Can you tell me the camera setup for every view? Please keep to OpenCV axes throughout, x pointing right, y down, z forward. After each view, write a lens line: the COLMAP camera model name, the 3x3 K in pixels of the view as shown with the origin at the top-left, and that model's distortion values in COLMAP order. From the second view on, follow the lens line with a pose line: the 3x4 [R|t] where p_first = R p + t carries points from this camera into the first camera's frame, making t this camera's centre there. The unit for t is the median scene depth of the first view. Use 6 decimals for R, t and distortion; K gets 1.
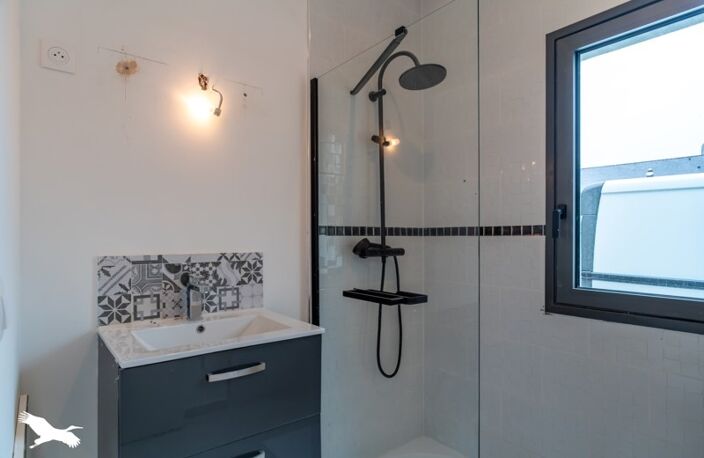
lens RADIAL K [[398.9, 0, 350.2], [0, 398.9, 232.1], [0, 0, 1]] dist [0.007653, 0.000357]
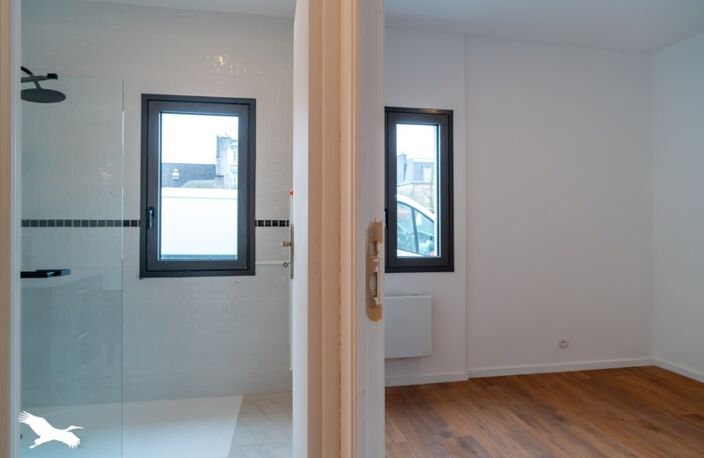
lens RADIAL K [[398.9, 0, 351.5], [0, 398.9, 228.4], [0, 0, 1]] dist [0.007653, 0.000357]
pose [[0.485541, 0.002162, 0.874211, -0.441801], [-0.010082, 0.999944, 0.003127, 0.001015], [-0.874156, -0.010332, 0.485536, -0.426713]]
